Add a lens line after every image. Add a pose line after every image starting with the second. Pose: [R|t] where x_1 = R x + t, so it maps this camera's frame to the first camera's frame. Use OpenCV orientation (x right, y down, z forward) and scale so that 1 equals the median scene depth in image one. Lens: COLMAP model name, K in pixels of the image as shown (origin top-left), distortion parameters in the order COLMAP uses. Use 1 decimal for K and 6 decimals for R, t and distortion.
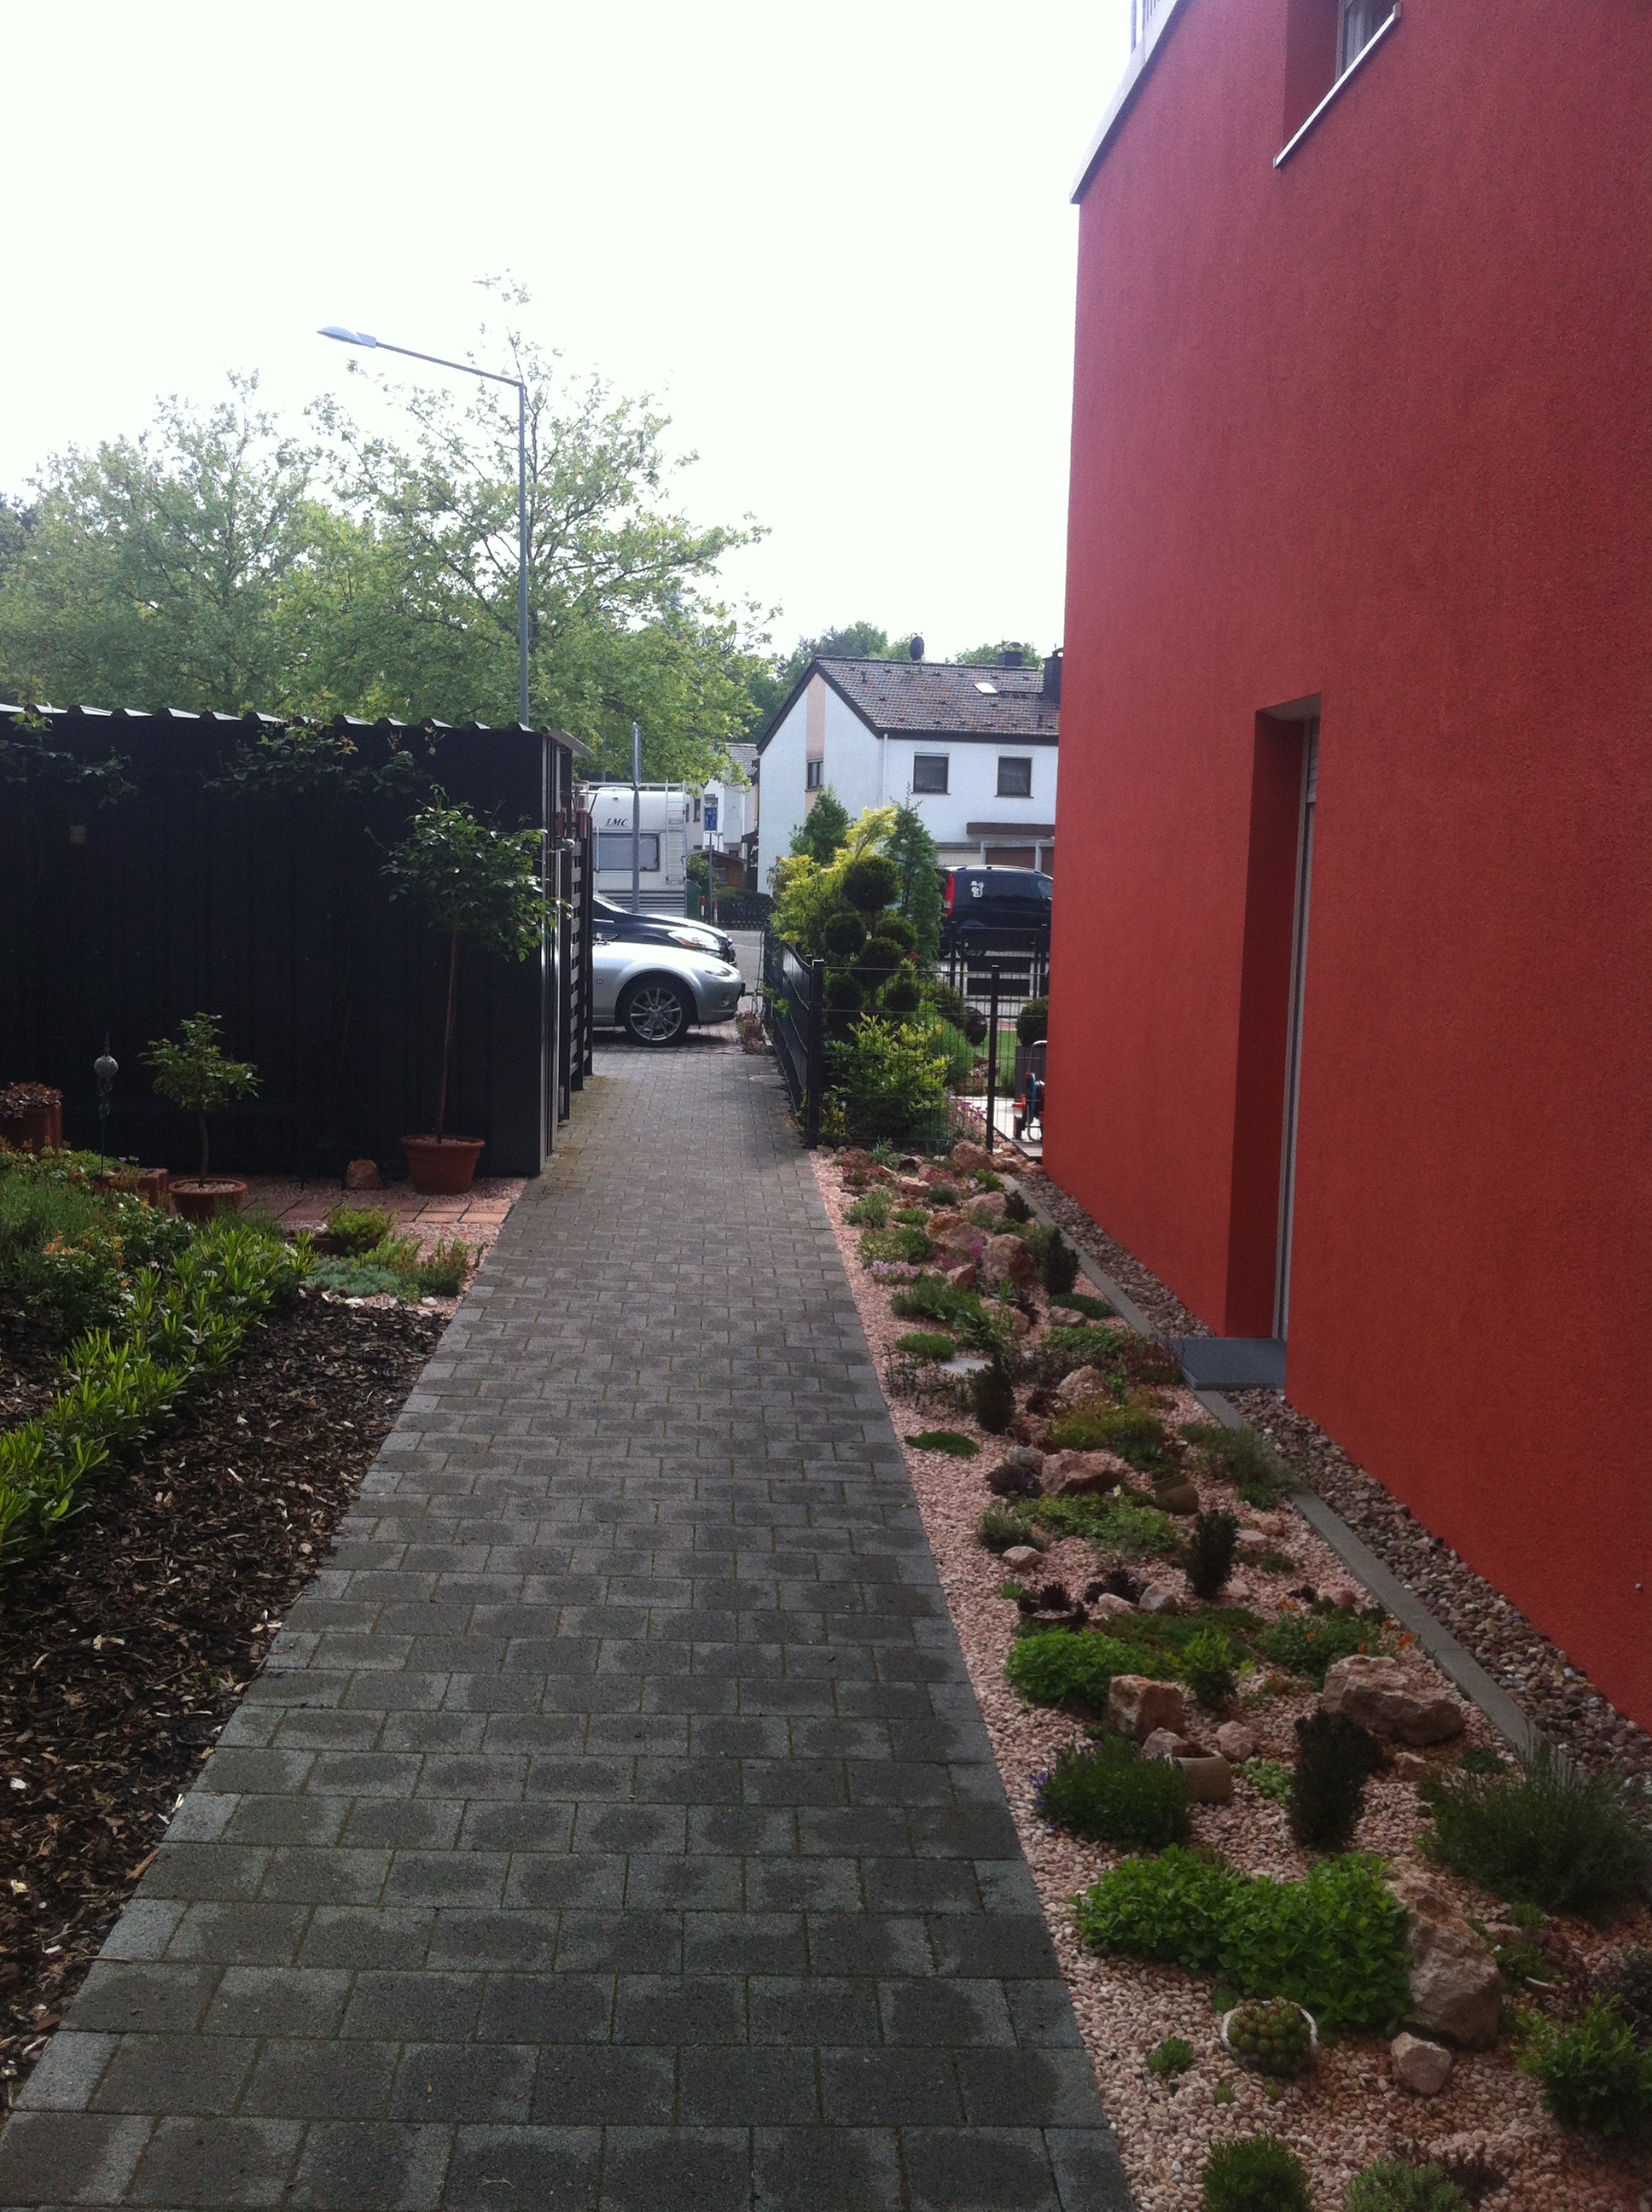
lens RADIAL K [[2157.8, 0, 830.6], [0, 2157.8, 1019.8], [0, 0, 1]] dist [0.127791, -0.412844]
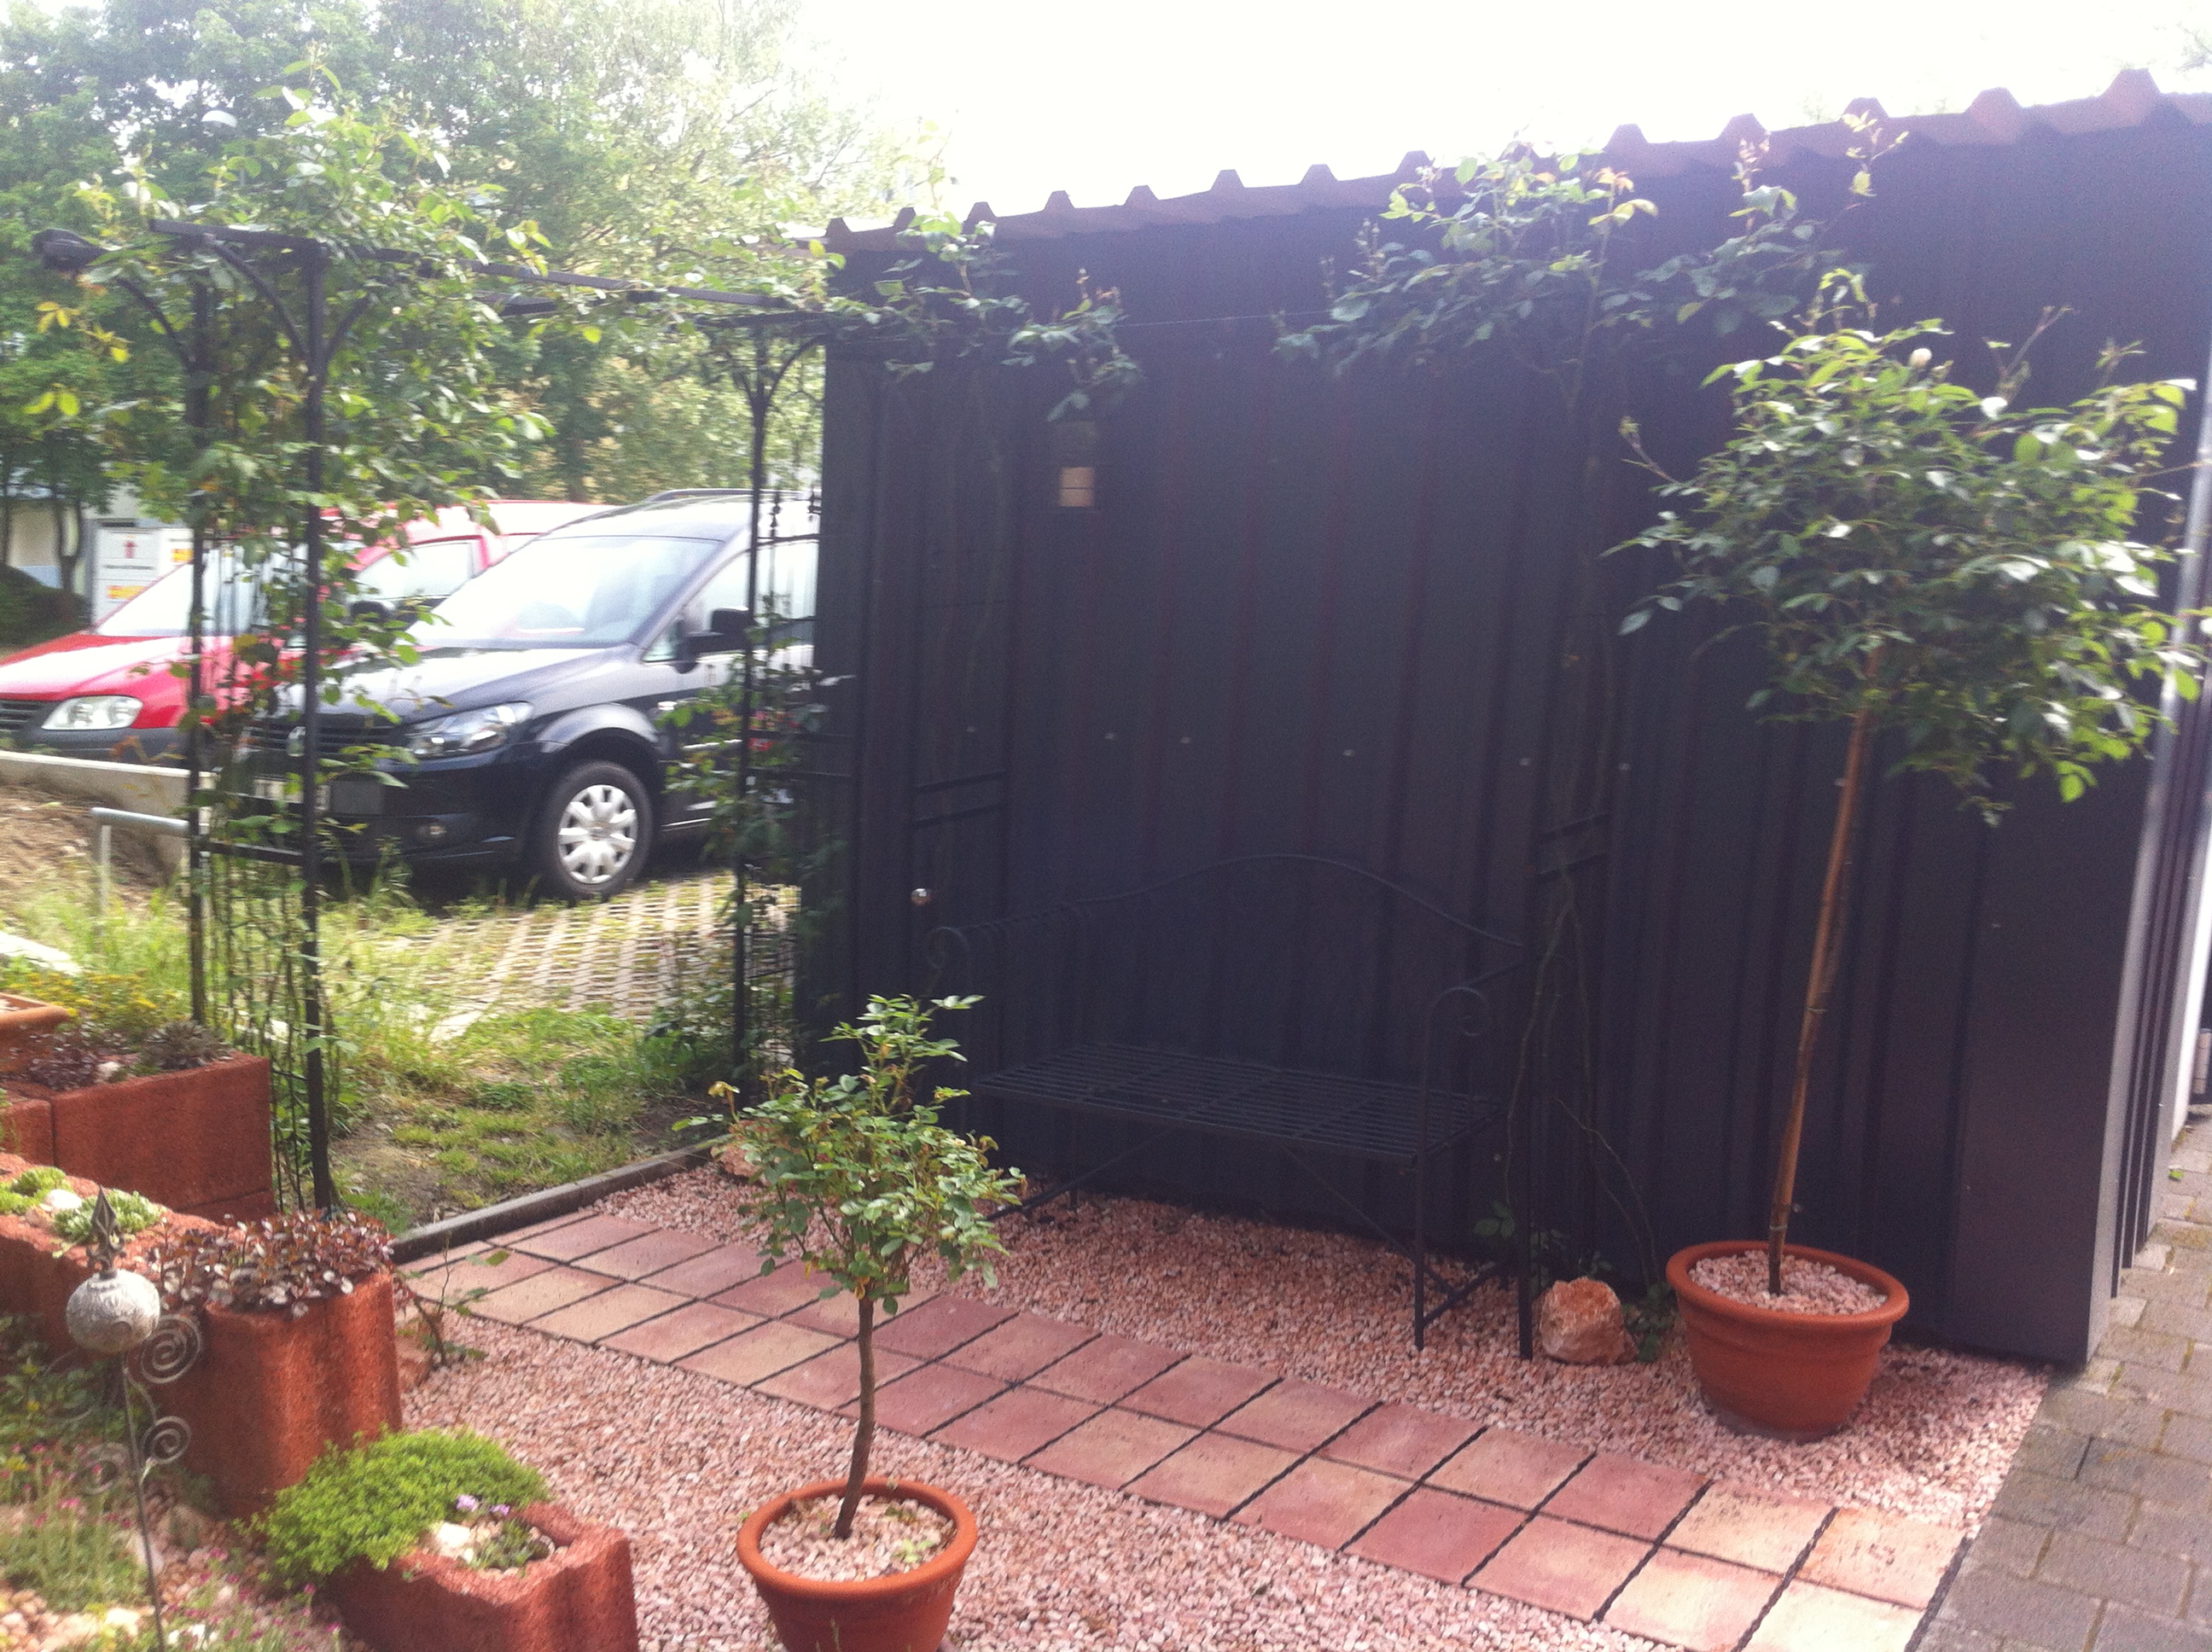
lens RADIAL K [[1858.5, 0, 1104.2], [0, 1858.5, 942.1], [0, 0, 1]] dist [0.072564, -0.145726]
pose [[0.788438, 0.097044, -0.607411, -0.156708], [-0.014787, 0.990181, 0.139004, -0.083318], [0.614936, -0.100614, 0.782132, 1.293638]]
